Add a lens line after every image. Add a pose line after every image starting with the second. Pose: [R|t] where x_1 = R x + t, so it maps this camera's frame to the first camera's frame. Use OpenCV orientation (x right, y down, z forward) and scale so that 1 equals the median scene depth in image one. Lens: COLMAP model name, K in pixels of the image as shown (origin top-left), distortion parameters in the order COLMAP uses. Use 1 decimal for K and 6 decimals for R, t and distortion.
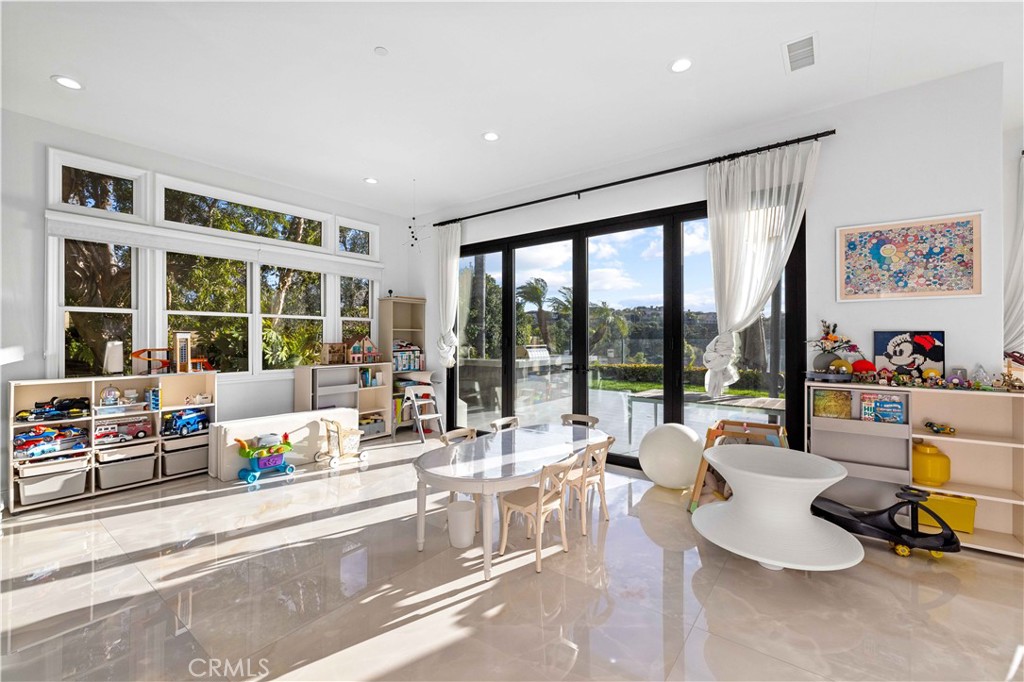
lens RADIAL K [[430.1, 0, 512.0], [0, 430.1, 341.0], [0, 0, 1]] dist [-0.000091, 0.000003]
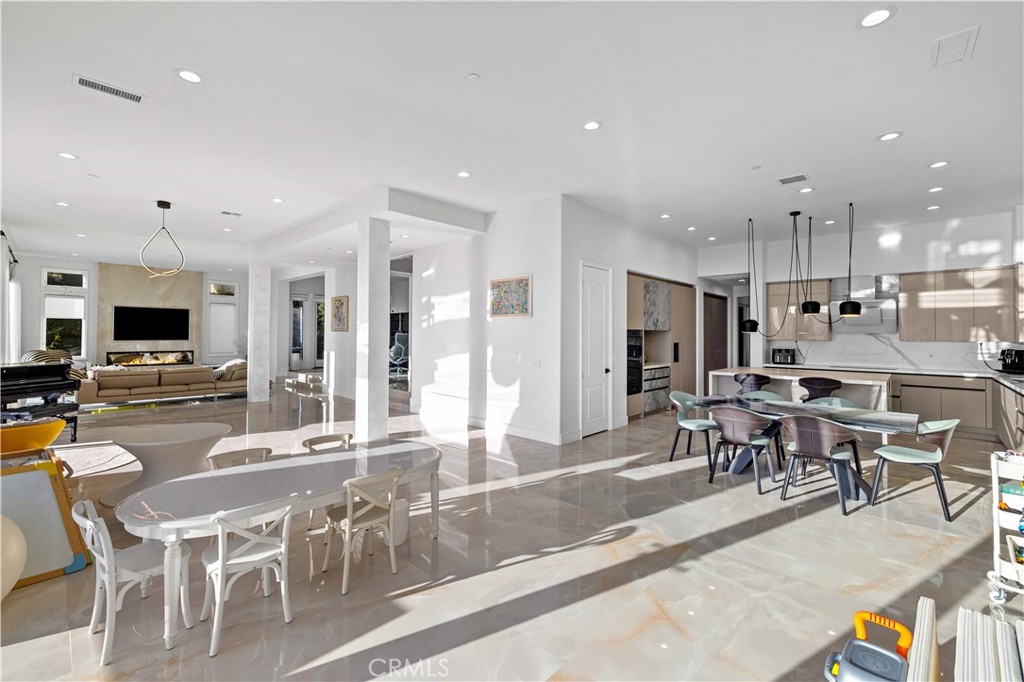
lens RADIAL K [[430.1, 0, 512.0], [0, 430.1, 341.0], [0, 0, 1]] dist [-0.000091, 0.000003]
pose [[-0.993892, -0.004303, 0.110276, -0.419010], [-0.004064, 0.999989, 0.002390, -0.007996], [-0.110285, 0.001927, -0.993898, 1.655478]]
